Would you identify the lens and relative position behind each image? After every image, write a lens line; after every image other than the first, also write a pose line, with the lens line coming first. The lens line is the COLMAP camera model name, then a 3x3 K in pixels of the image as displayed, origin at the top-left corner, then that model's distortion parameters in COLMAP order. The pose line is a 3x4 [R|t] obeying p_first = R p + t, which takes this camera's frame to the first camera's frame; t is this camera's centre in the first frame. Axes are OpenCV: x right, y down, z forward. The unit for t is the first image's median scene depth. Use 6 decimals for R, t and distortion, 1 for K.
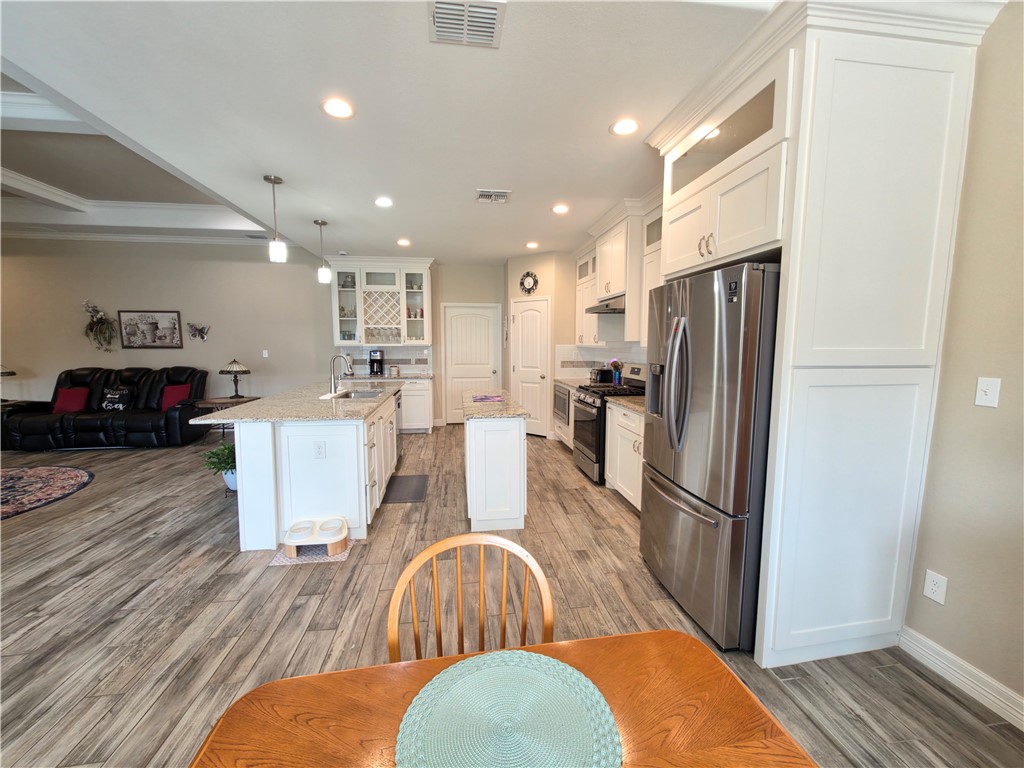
lens RADIAL K [[410.4, 0, 509.3], [0, 410.4, 386.3], [0, 0, 1]] dist [-0.003044, -0.000233]
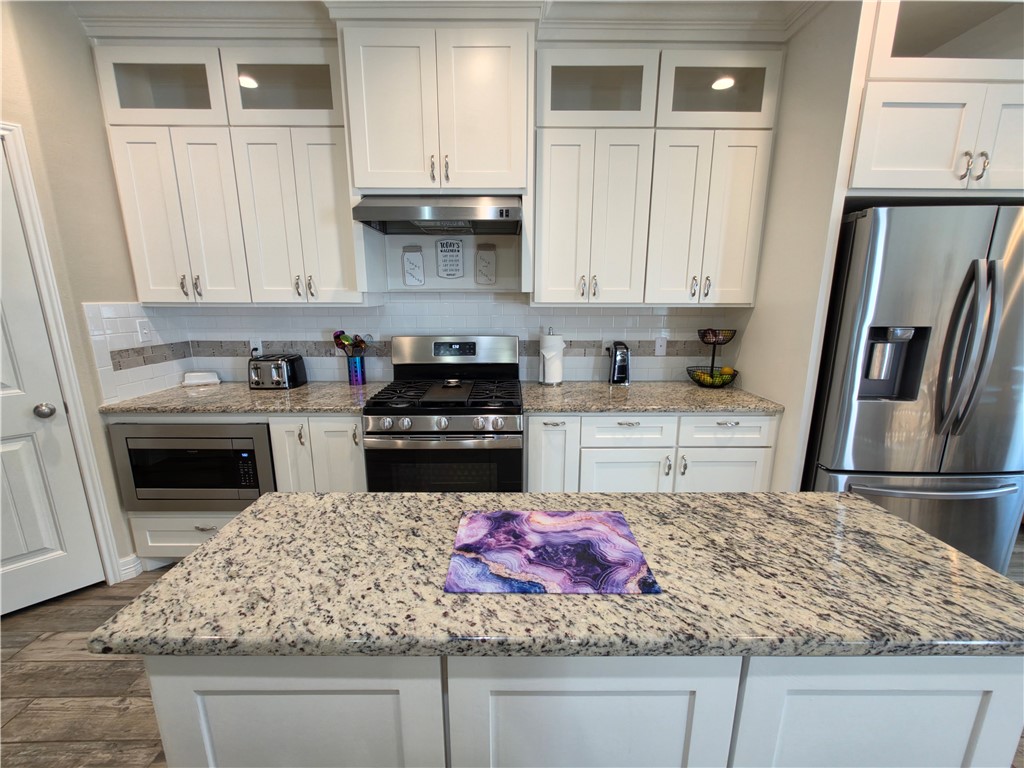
lens RADIAL K [[410.4, 0, 507.9], [0, 410.4, 385.6], [0, 0, 1]] dist [-0.003044, -0.000233]
pose [[0.126630, -0.208282, 0.969837, -0.161117], [0.104932, 0.975034, 0.195698, -0.064586], [-0.986384, 0.076986, 0.145324, 0.627168]]
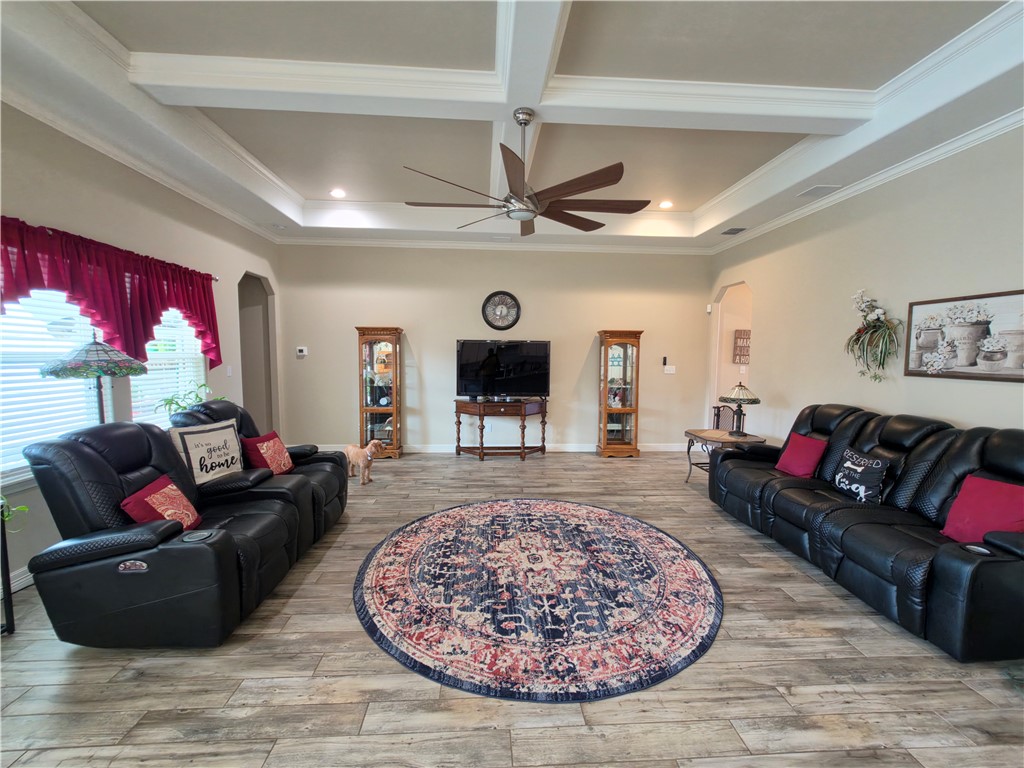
lens RADIAL K [[410.4, 0, 506.9], [0, 410.4, 384.7], [0, 0, 1]] dist [-0.003044, -0.000233]
pose [[-0.078513, 0.078756, -0.993797, -0.406122], [-0.118107, 0.989119, 0.087716, -0.069650], [0.989892, 0.124261, -0.068357, 0.560836]]
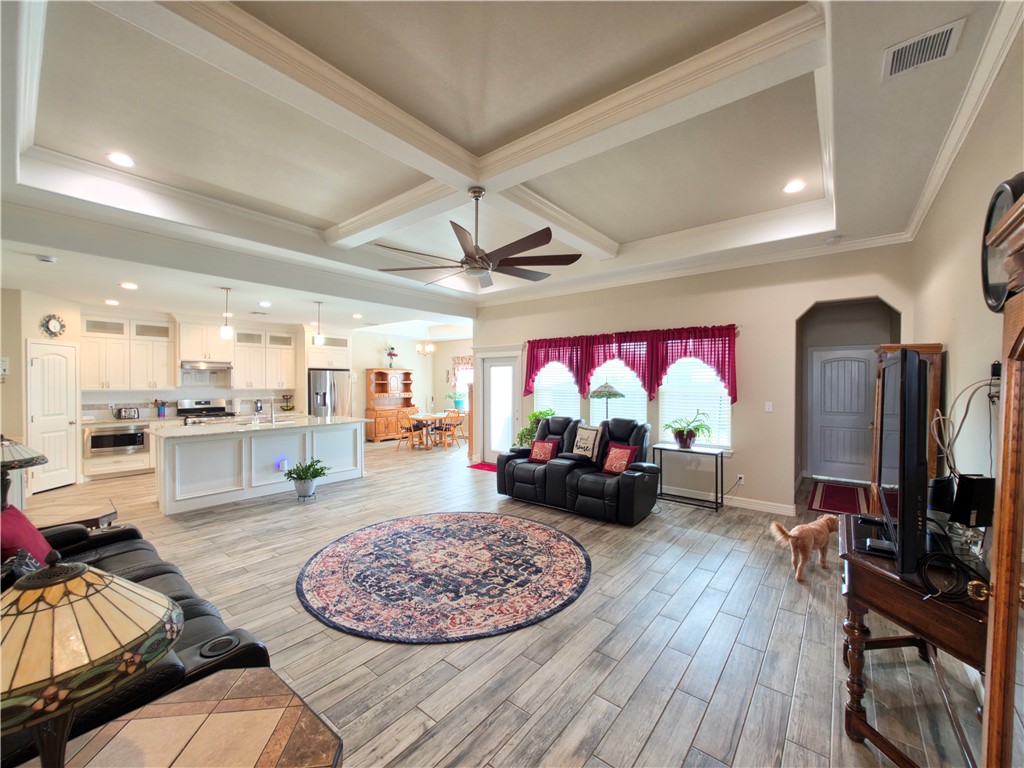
lens RADIAL K [[410.4, 0, 510.2], [0, 410.4, 385.8], [0, 0, 1]] dist [-0.003044, -0.000233]
pose [[-0.684673, -0.007193, 0.728815, -1.368916], [0.076474, 0.993723, 0.081650, -0.111878], [-0.724827, 0.111638, -0.679825, 0.901272]]
